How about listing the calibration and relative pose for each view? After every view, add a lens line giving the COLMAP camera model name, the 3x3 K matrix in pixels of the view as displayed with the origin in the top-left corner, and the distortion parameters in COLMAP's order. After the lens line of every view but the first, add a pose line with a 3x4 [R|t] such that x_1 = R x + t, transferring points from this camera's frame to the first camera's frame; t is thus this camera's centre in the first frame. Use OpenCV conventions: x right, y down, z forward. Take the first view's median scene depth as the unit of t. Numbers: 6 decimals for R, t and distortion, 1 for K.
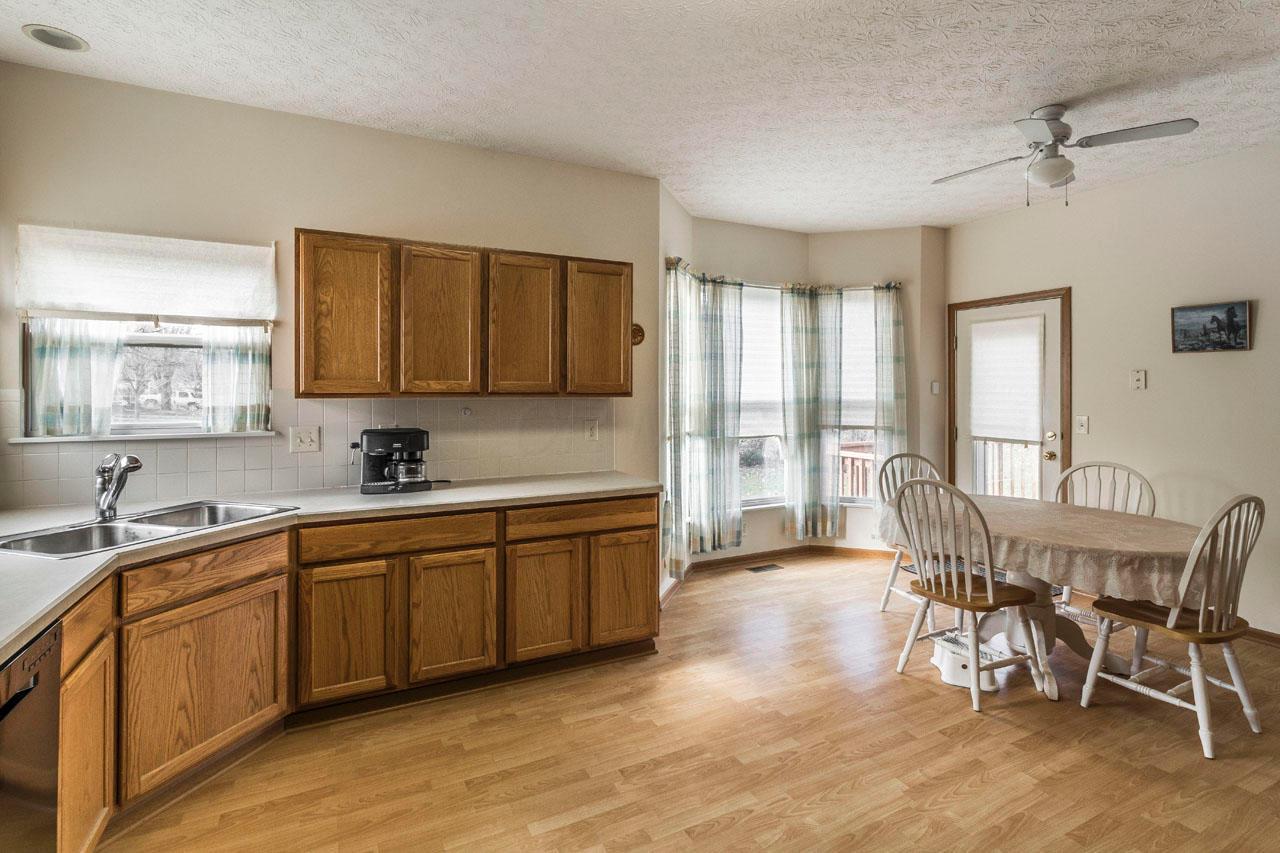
lens RADIAL K [[607.9, 0, 656.4], [0, 607.9, 382.6], [0, 0, 1]] dist [0.001857, -0.000219]
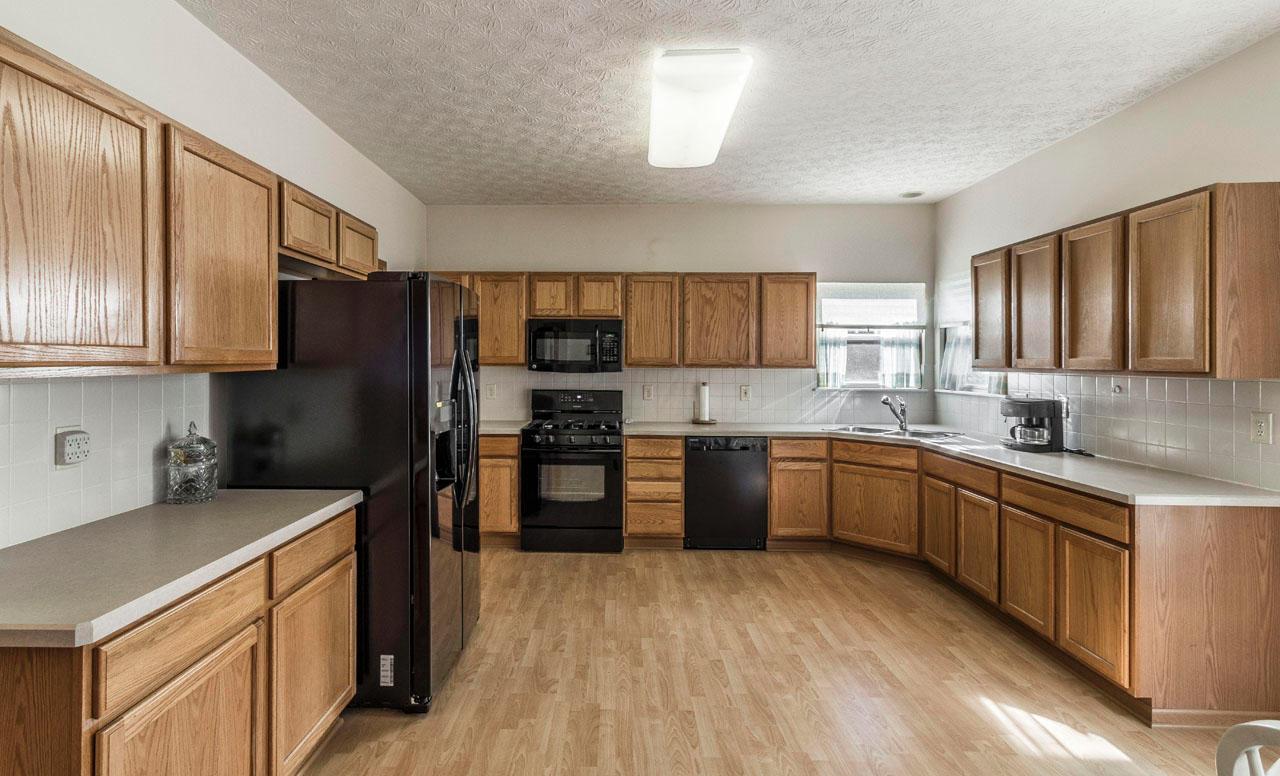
lens RADIAL K [[620.2, 0, 570.6], [0, 620.2, 366.5], [0, 0, 1]] dist [0.001561, -0.000492]
pose [[-0.517760, 0.004849, -0.855512, 1.428578], [0.003013, 0.999988, 0.003844, 0.009785], [0.855521, -0.000587, -0.517768, 1.135482]]
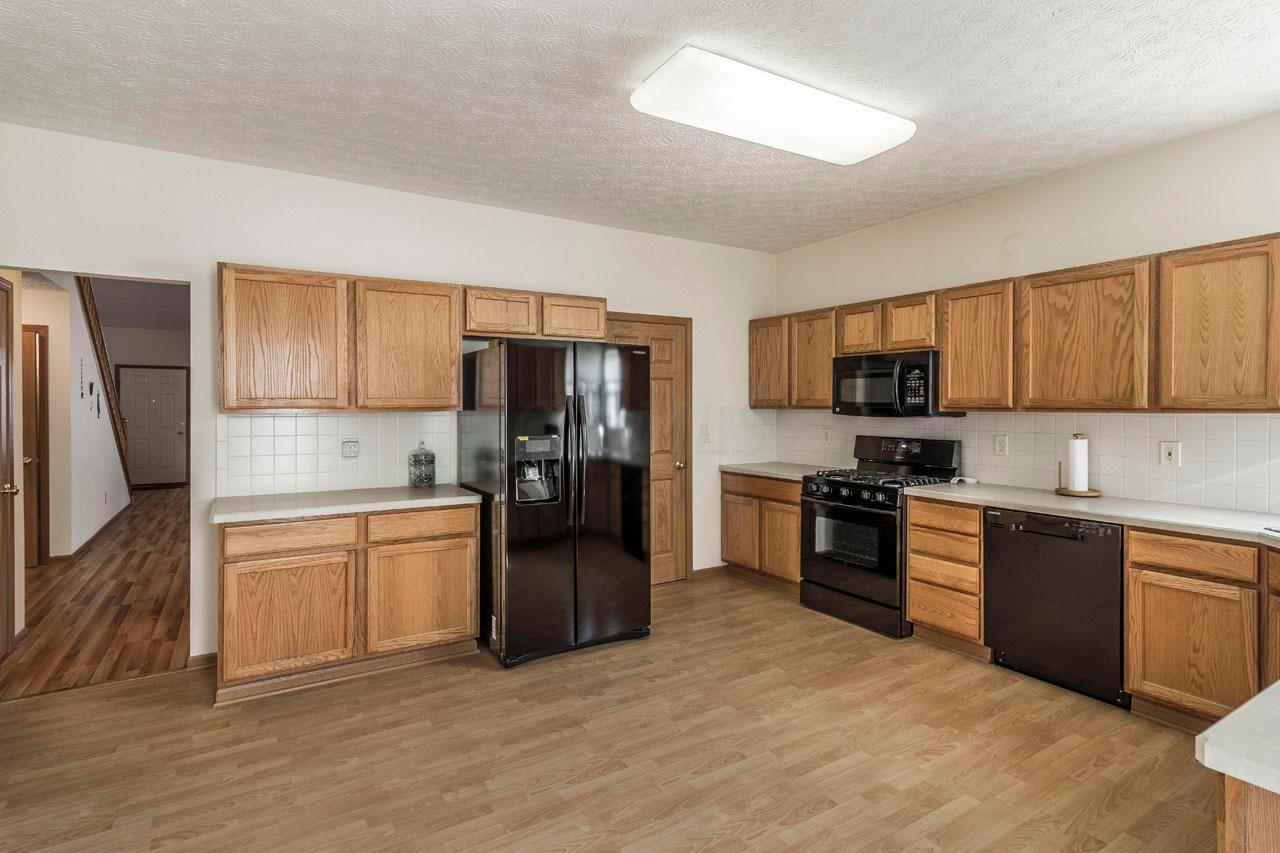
lens RADIAL K [[607.9, 0, 630.0], [0, 607.9, 412.6], [0, 0, 1]] dist [0.001857, -0.000219]
pose [[-0.998636, 0.003516, -0.052095, 0.411154], [0.003286, 0.999984, 0.004497, 0.016549], [0.052110, 0.004320, -0.998632, 1.793818]]
